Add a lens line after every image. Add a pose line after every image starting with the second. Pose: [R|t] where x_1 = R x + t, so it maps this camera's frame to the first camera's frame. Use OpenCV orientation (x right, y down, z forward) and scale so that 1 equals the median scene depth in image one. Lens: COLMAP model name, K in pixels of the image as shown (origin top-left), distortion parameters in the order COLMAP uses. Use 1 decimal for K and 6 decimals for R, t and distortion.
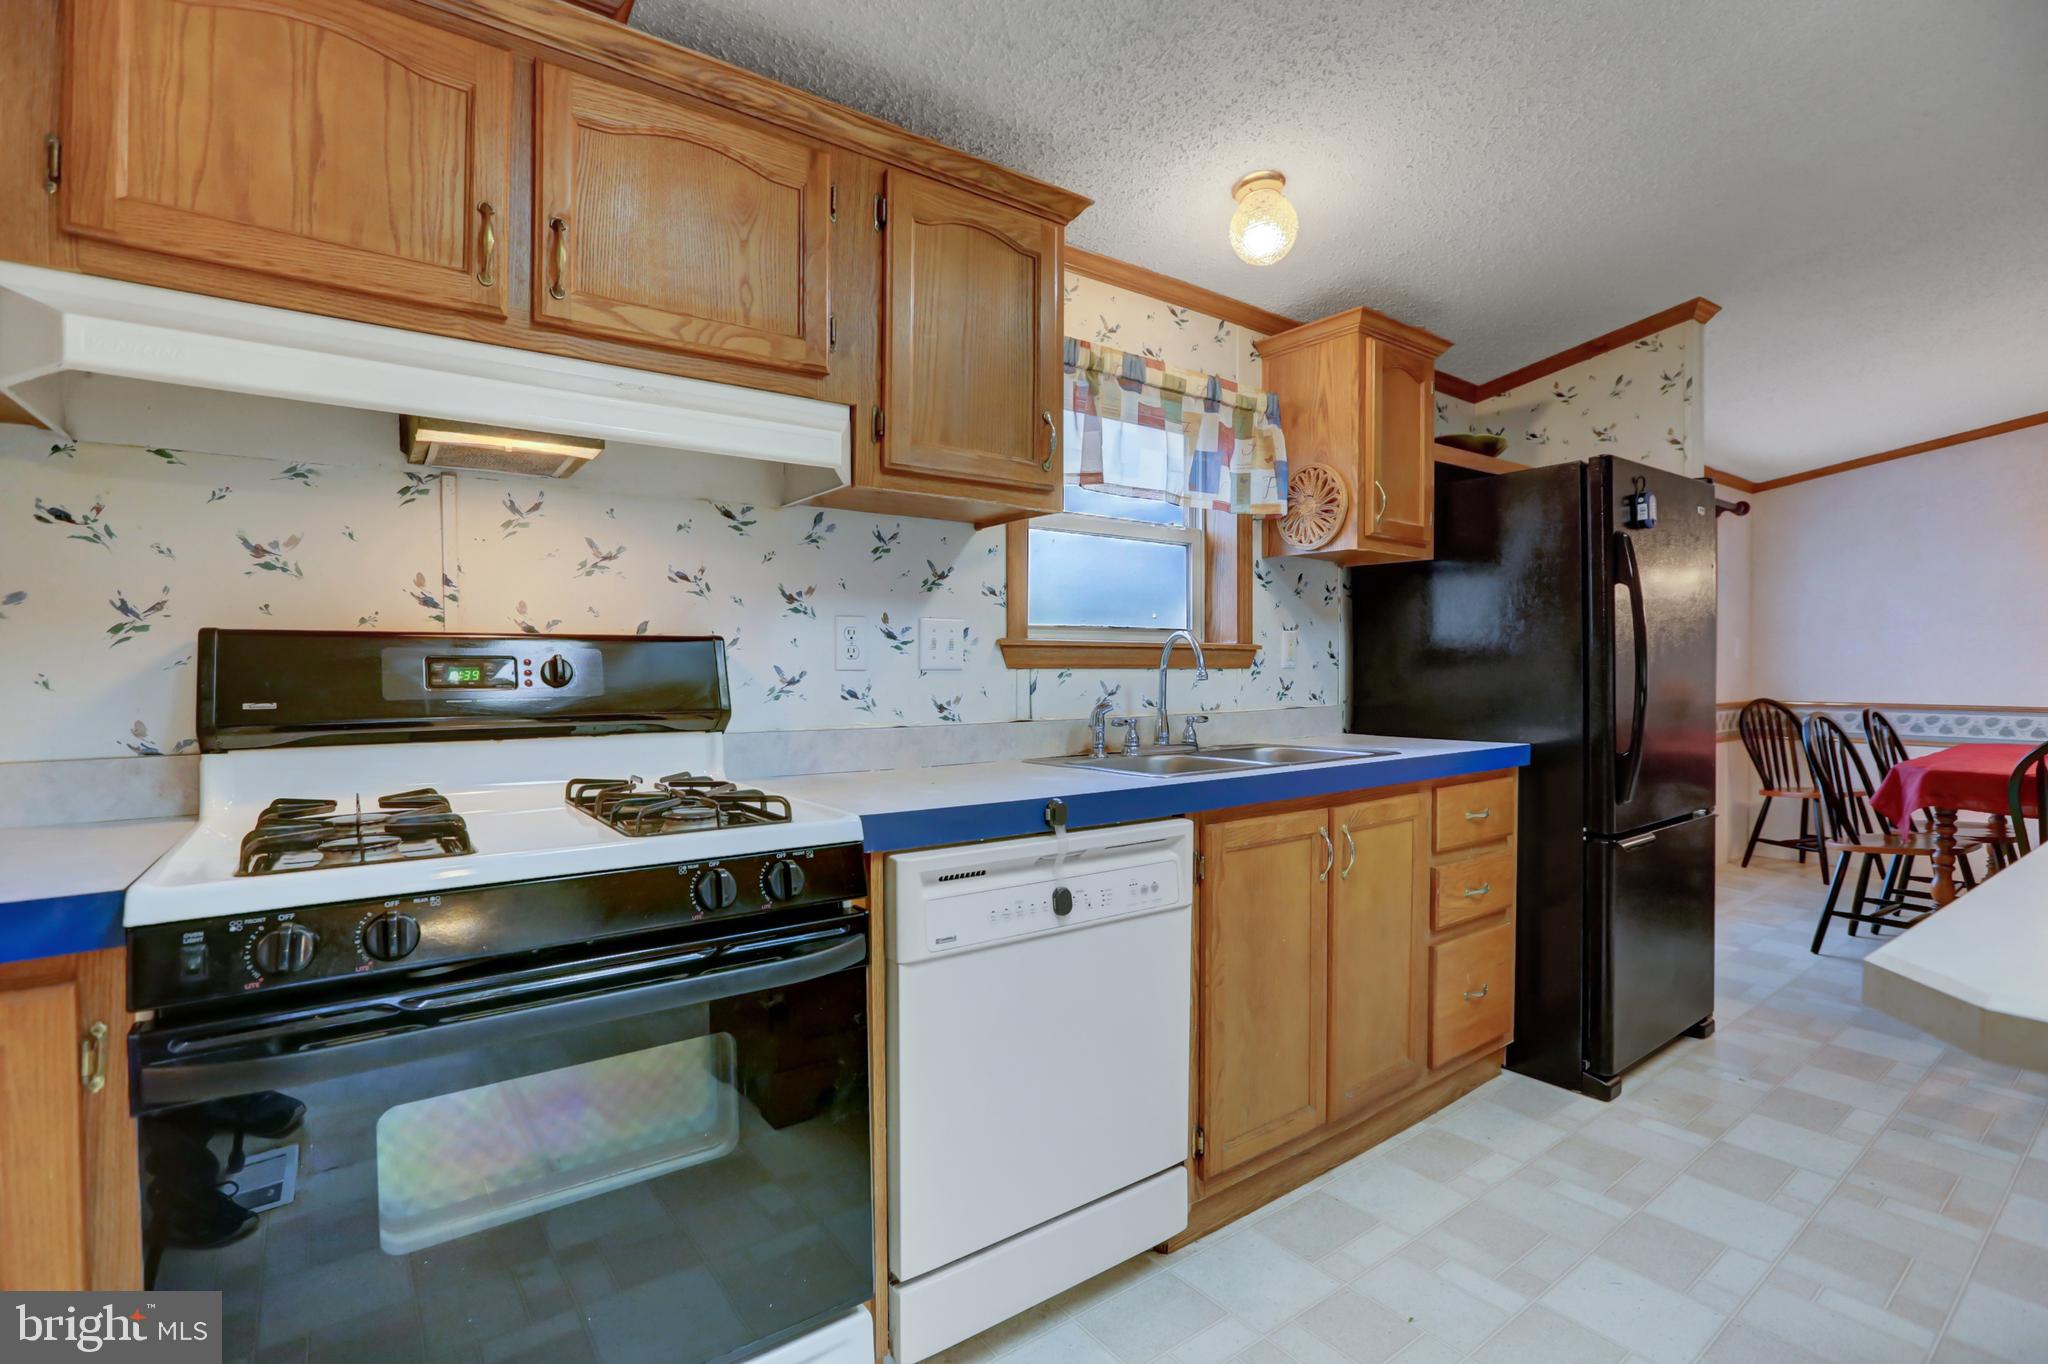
lens RADIAL K [[929.6, 0, 1019.7], [0, 929.6, 681.1], [0, 0, 1]] dist [-0.047382, 0.012890]
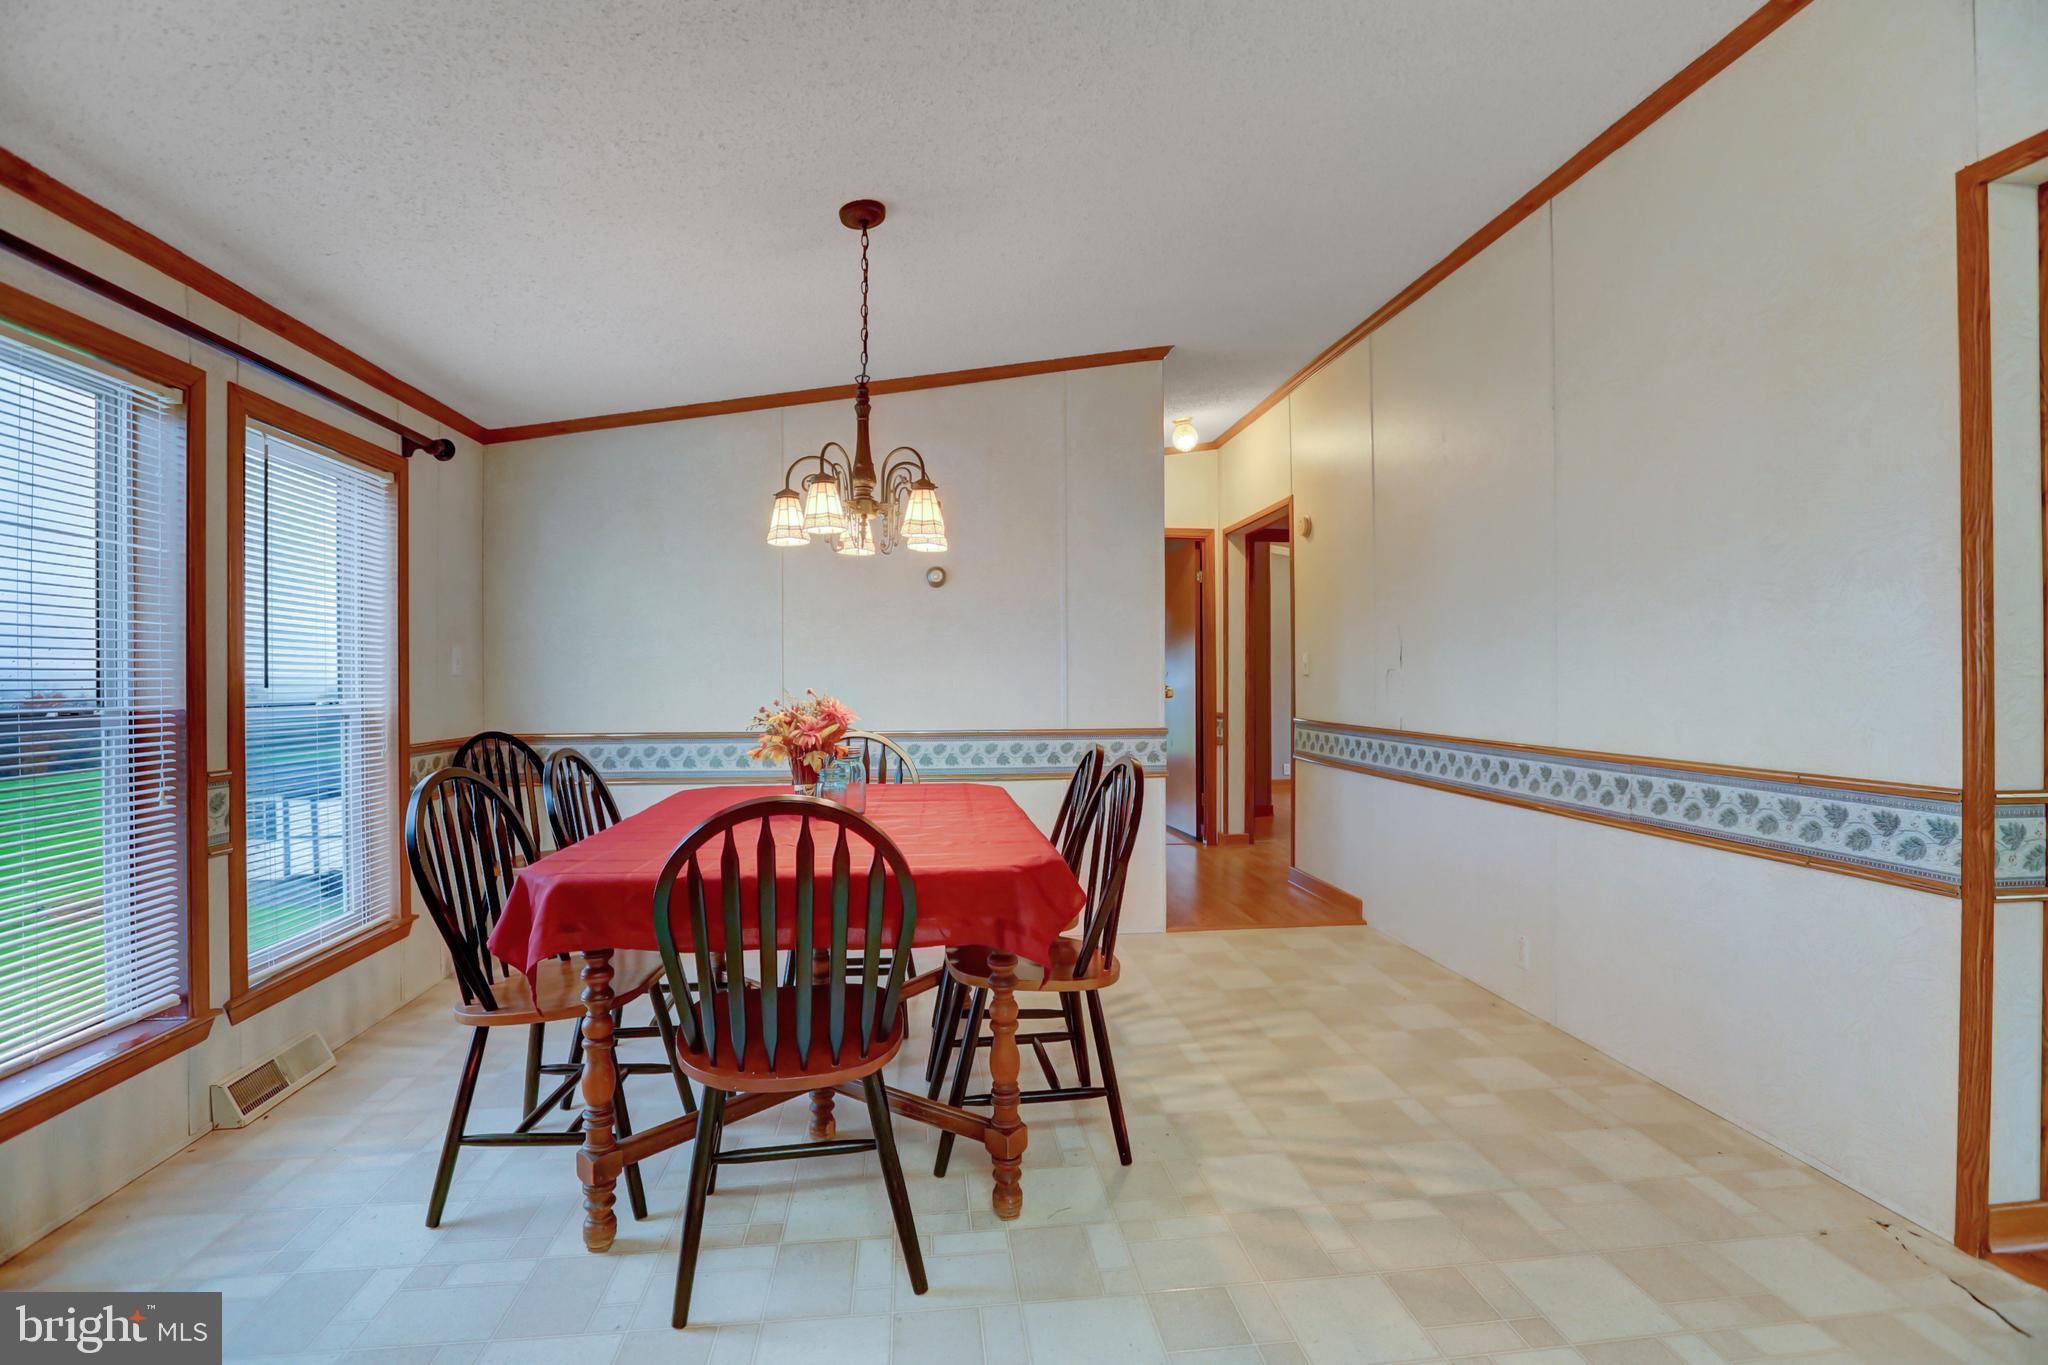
lens RADIAL K [[929.6, 0, 1019.6], [0, 929.6, 683.3], [0, 0, 1]] dist [-0.047382, 0.012890]
pose [[0.489664, -0.003431, 0.871904, 0.880635], [0.019507, 0.999785, -0.007021, -0.012693], [-0.871693, 0.020447, 0.489626, 0.643819]]
